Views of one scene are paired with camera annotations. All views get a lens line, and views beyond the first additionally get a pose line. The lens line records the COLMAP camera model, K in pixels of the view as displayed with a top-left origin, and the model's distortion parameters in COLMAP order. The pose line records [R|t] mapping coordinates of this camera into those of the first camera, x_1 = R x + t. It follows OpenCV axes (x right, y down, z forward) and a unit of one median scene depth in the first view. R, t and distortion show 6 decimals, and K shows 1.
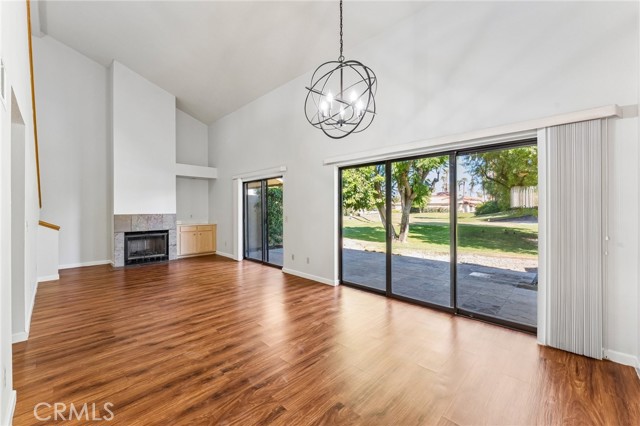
lens RADIAL K [[257.8, 0, 320.0], [0, 257.8, 213.0], [0, 0, 1]] dist [0.000319, -0.000157]
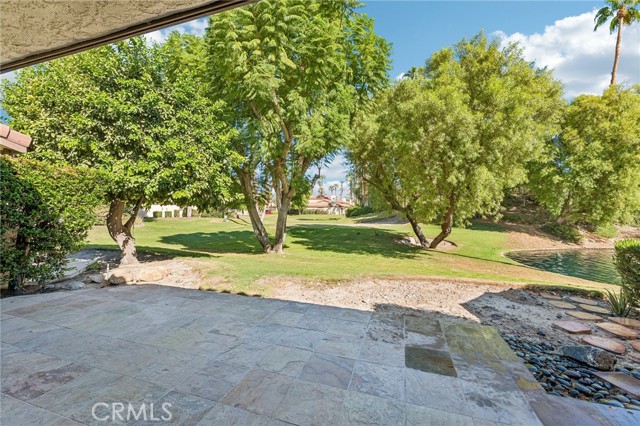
lens RADIAL K [[257.8, 0, 320.0], [0, 257.8, 213.0], [0, 0, 1]] dist [0.000319, -0.000157]
pose [[0.900777, 0.003177, 0.434270, 0.137023], [-0.000368, 0.999978, -0.006552, -0.001867], [-0.434281, 0.005742, 0.900759, 0.351514]]
